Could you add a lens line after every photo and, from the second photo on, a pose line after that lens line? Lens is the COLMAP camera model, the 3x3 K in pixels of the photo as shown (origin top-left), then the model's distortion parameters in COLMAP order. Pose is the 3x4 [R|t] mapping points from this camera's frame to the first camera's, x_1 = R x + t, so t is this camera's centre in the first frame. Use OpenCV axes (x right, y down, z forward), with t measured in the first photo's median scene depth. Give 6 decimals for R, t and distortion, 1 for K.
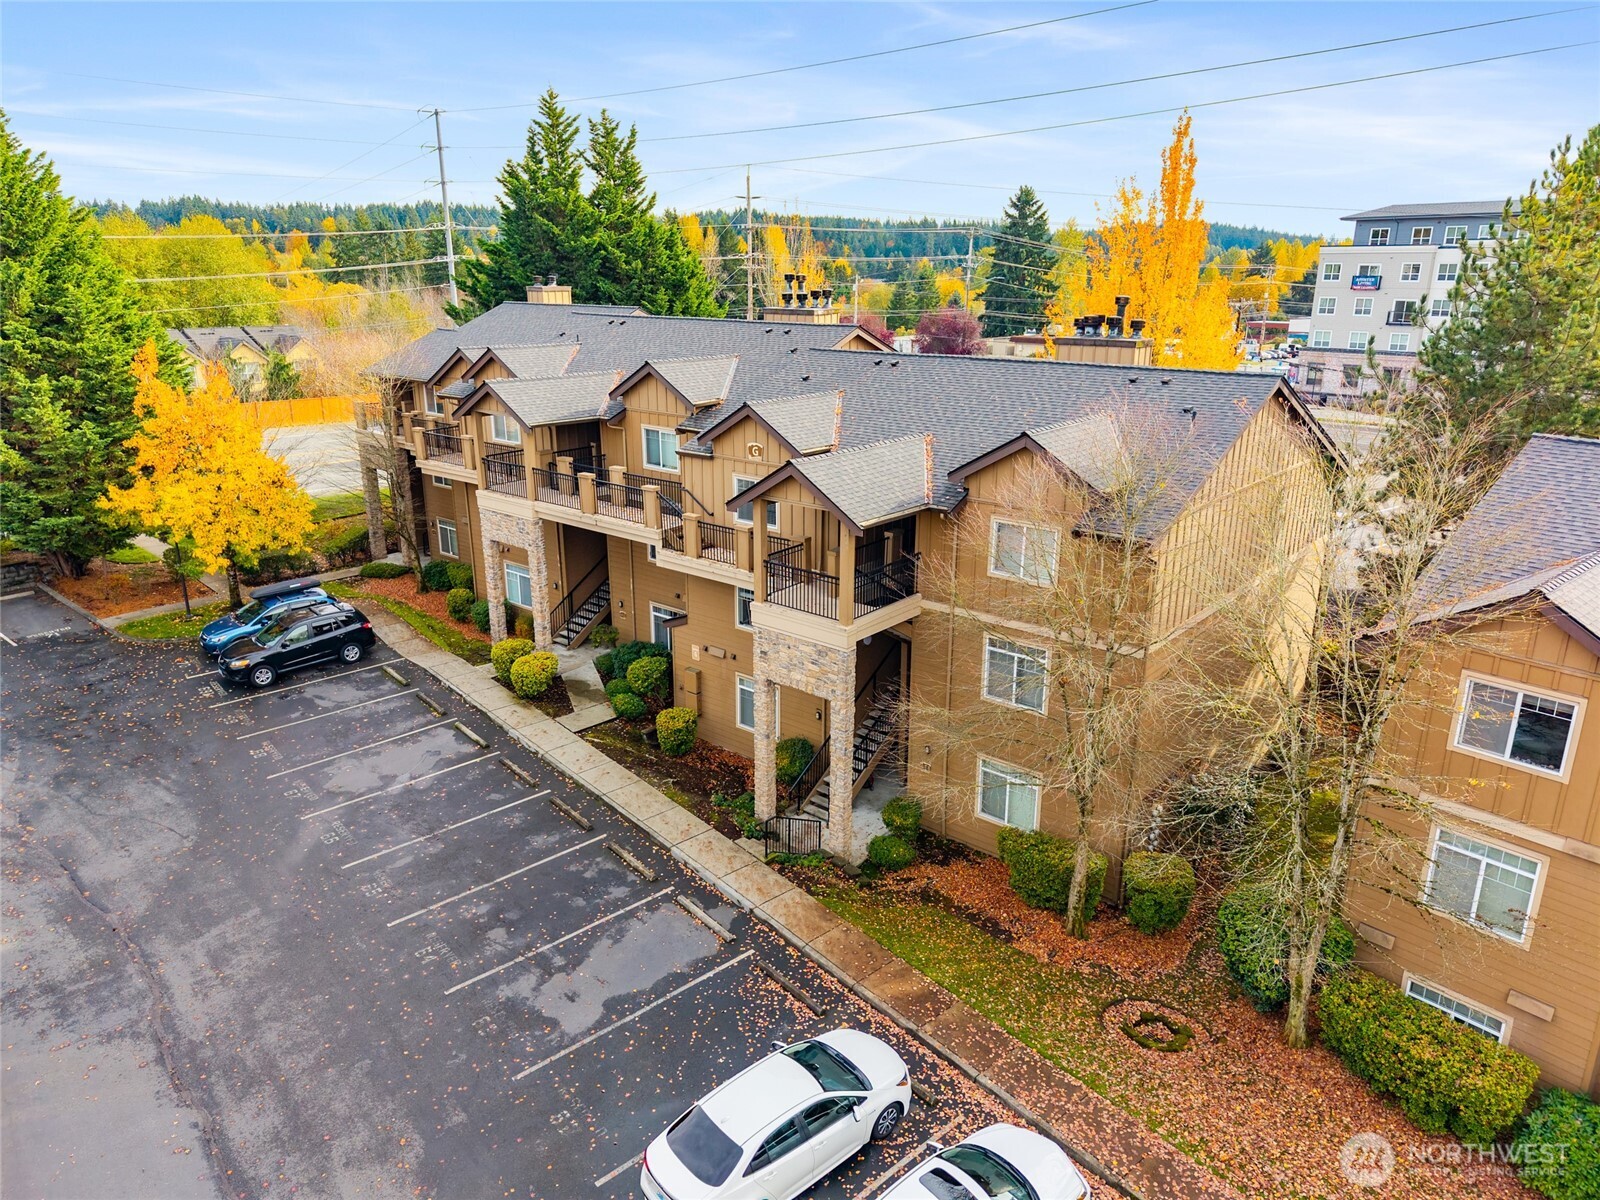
lens RADIAL K [[1088.7, 0, 807.2], [0, 1088.7, 605.2], [0, 0, 1]] dist [0.022076, -0.003417]
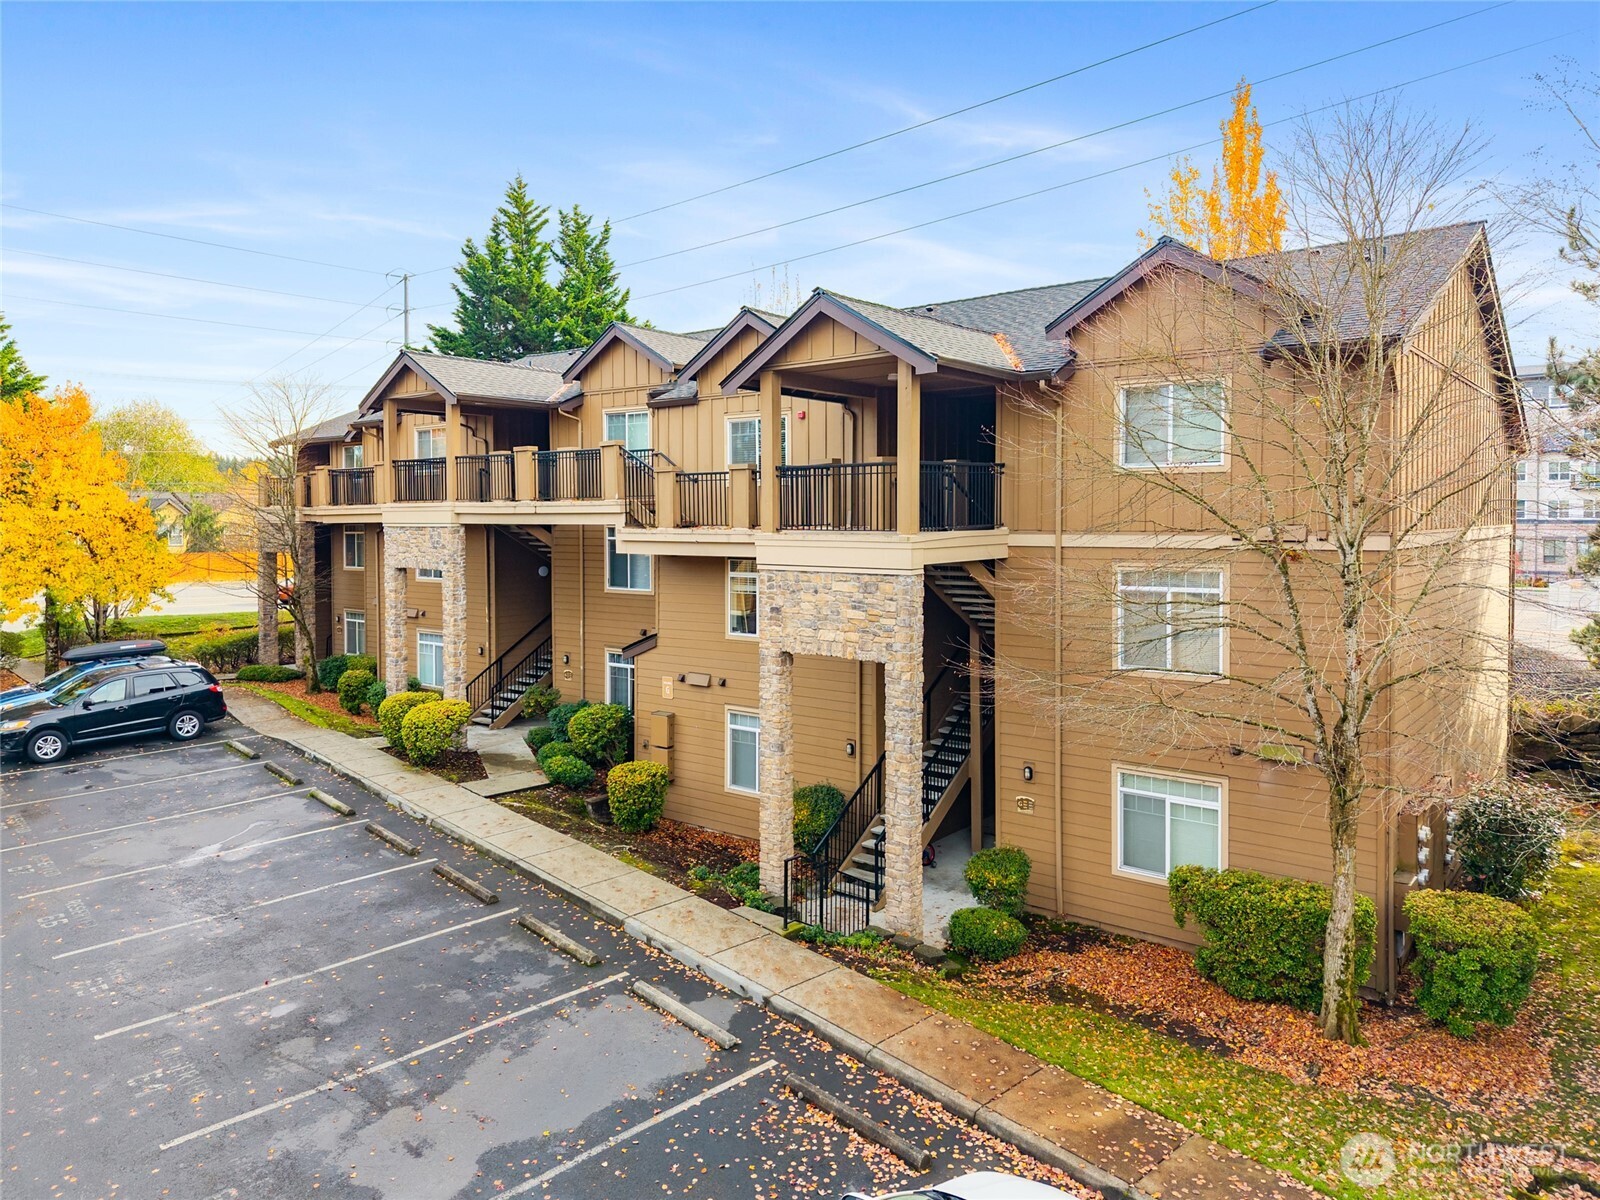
lens RADIAL K [[1110.9, 0, 805.2], [0, 1110.9, 538.0], [0, 0, 1]] dist [0.005662, 0.008650]
pose [[0.999555, -0.006690, 0.029069, -0.040669], [0.014637, 0.959139, -0.282557, 0.188120], [-0.025991, 0.282857, 0.958810, 0.338887]]
